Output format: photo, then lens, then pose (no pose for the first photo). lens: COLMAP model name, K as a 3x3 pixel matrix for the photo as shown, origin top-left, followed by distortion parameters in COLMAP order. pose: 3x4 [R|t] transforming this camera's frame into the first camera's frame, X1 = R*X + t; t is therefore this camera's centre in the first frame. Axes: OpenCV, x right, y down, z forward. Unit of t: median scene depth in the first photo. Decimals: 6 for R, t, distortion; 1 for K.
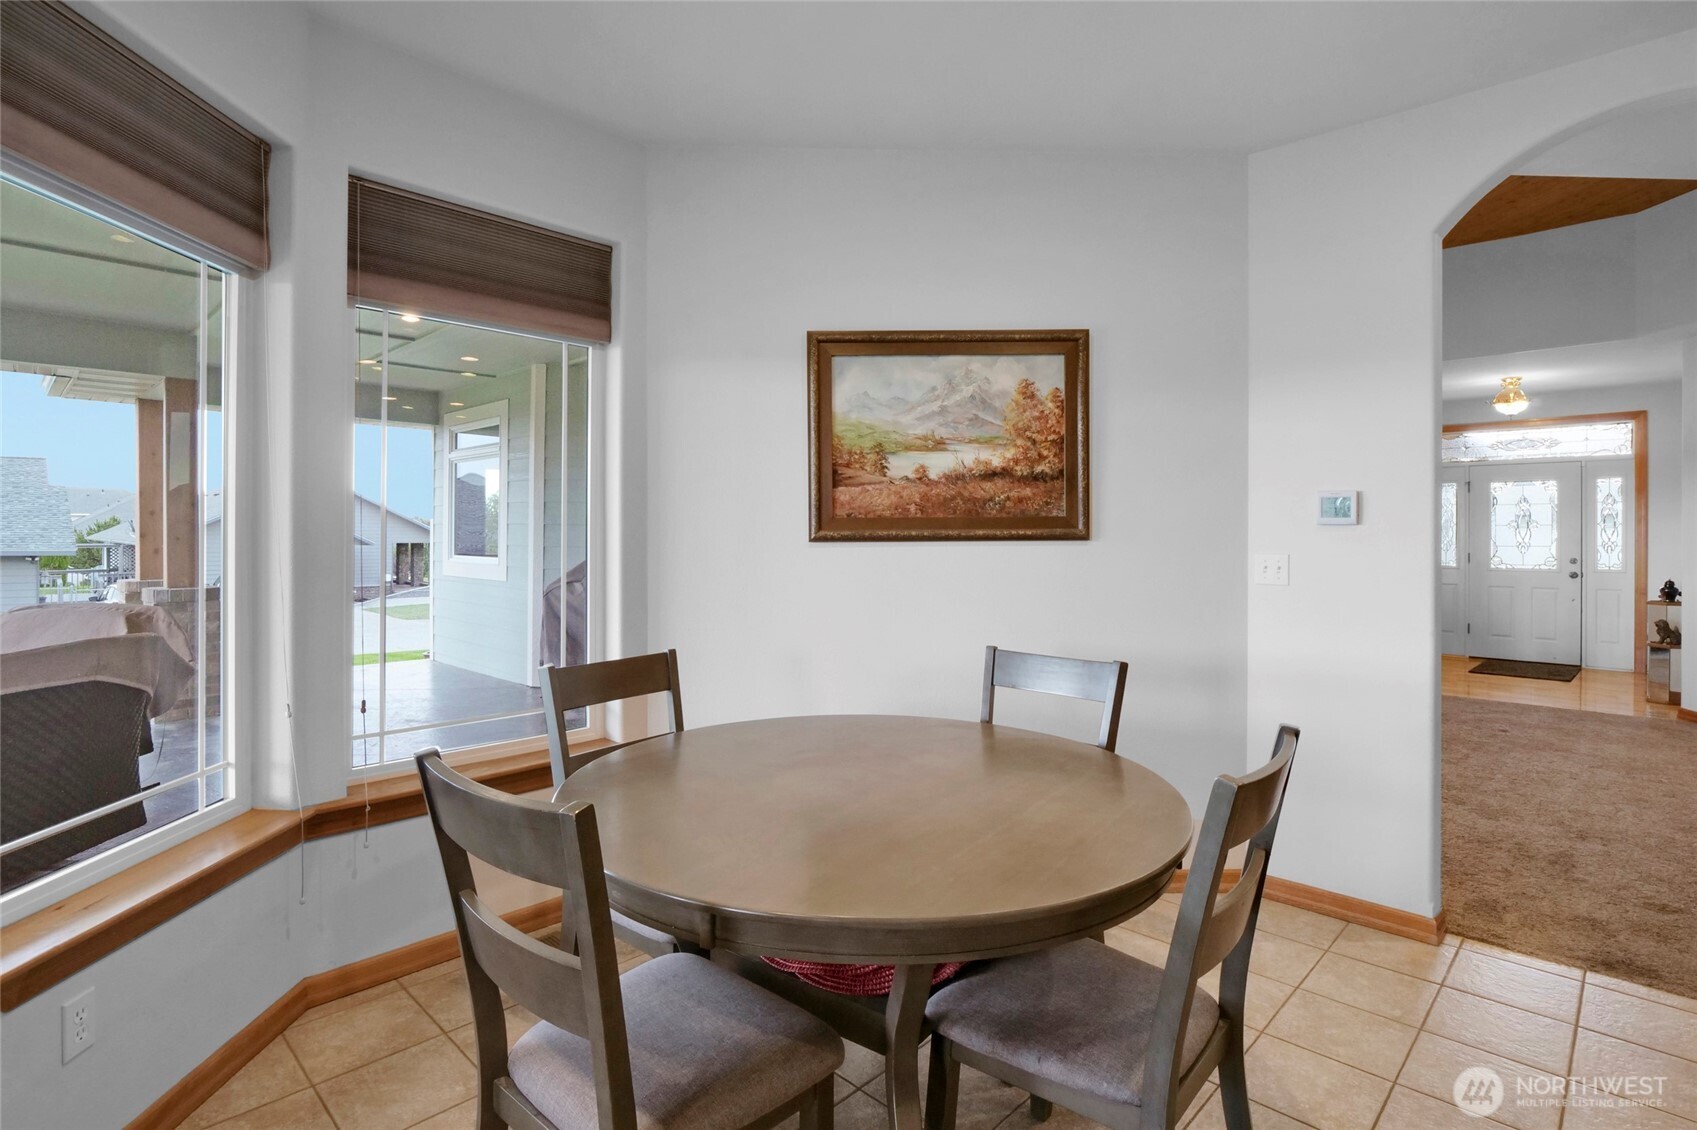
lens RADIAL K [[840.1, 0, 851.6], [0, 840.1, 538.5], [0, 0, 1]] dist [-0.006809, -0.000670]
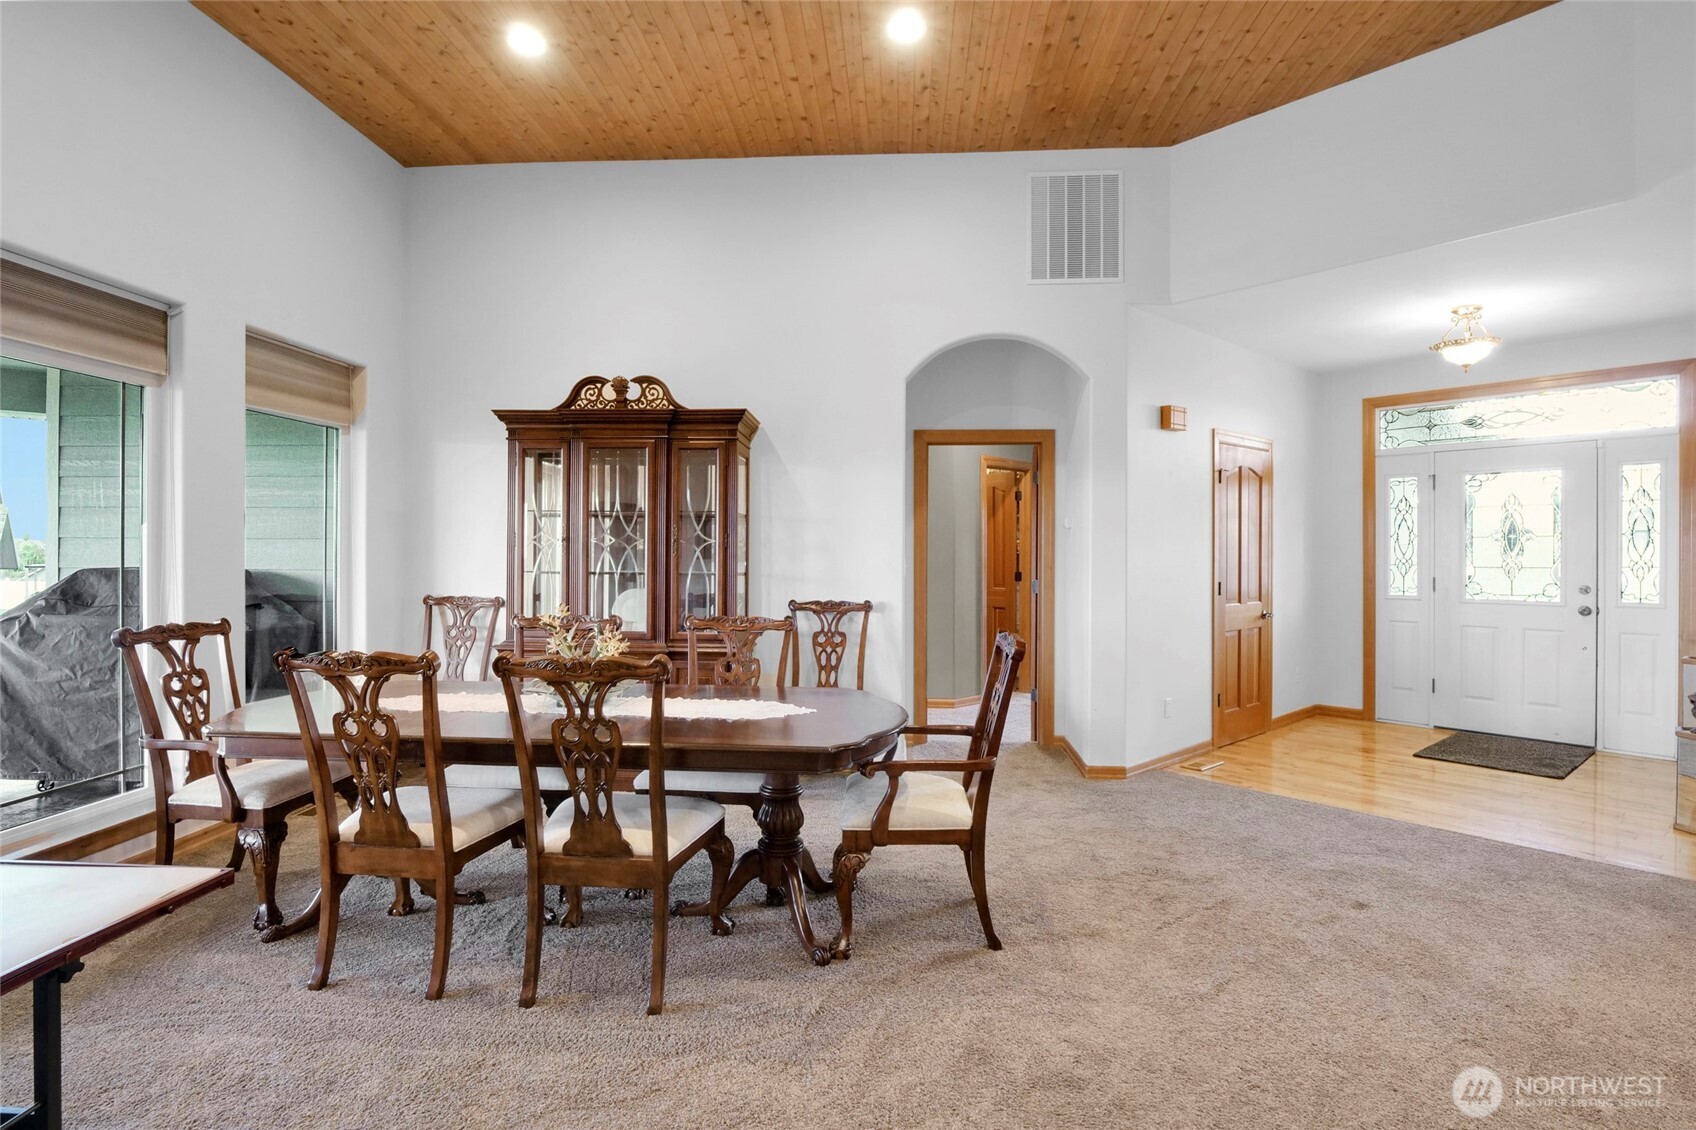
lens RADIAL K [[849.3, 0, 849.6], [0, 849.3, 558.7], [0, 0, 1]] dist [-0.013243, 0.000699]
pose [[0.996945, -0.001651, -0.078089, 0.333064], [0.002343, 0.999959, 0.008775, -0.005087], [0.078071, -0.008932, 0.996908, 0.286795]]
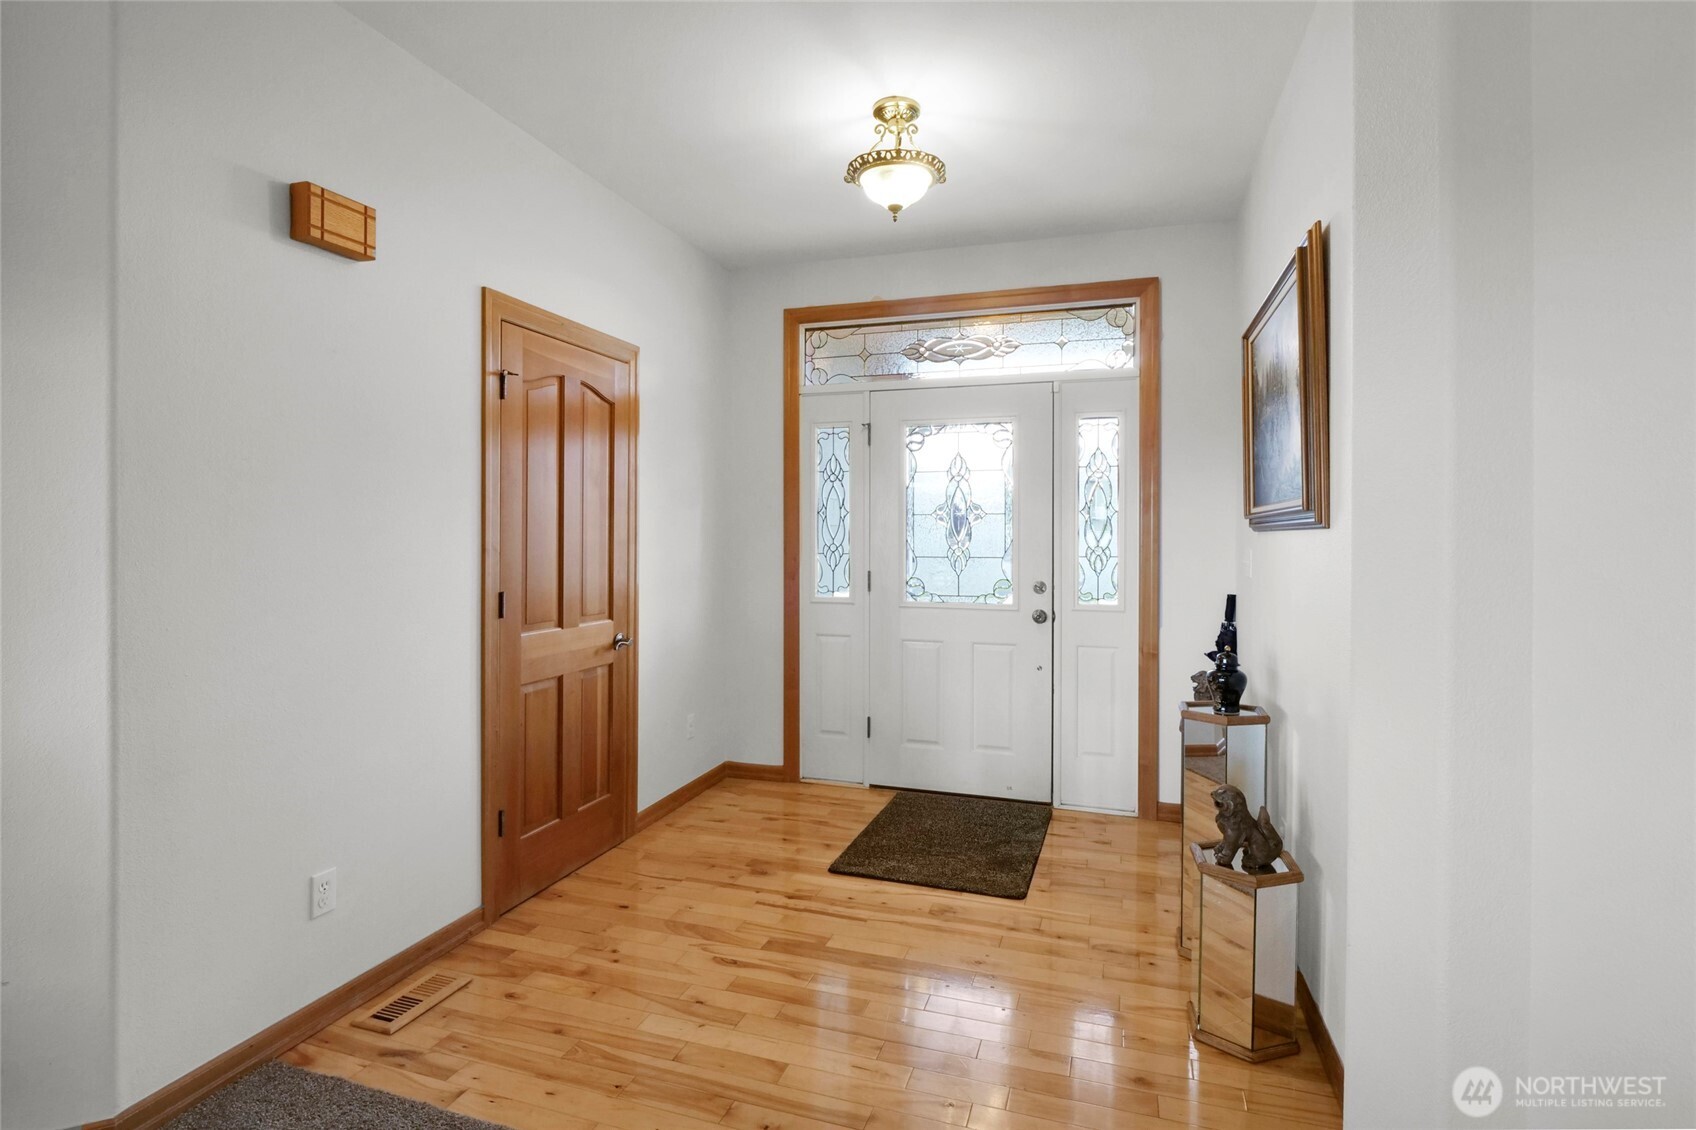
lens RADIAL K [[826.6, 0, 842.0], [0, 826.6, 538.0], [0, 0, 1]] dist [0.000377, 0.000107]
pose [[0.900013, 0.000989, 0.435861, 0.553457], [-0.000804, 0.999999, -0.000608, -0.001531], [-0.435861, 0.000197, 0.900014, 0.620117]]
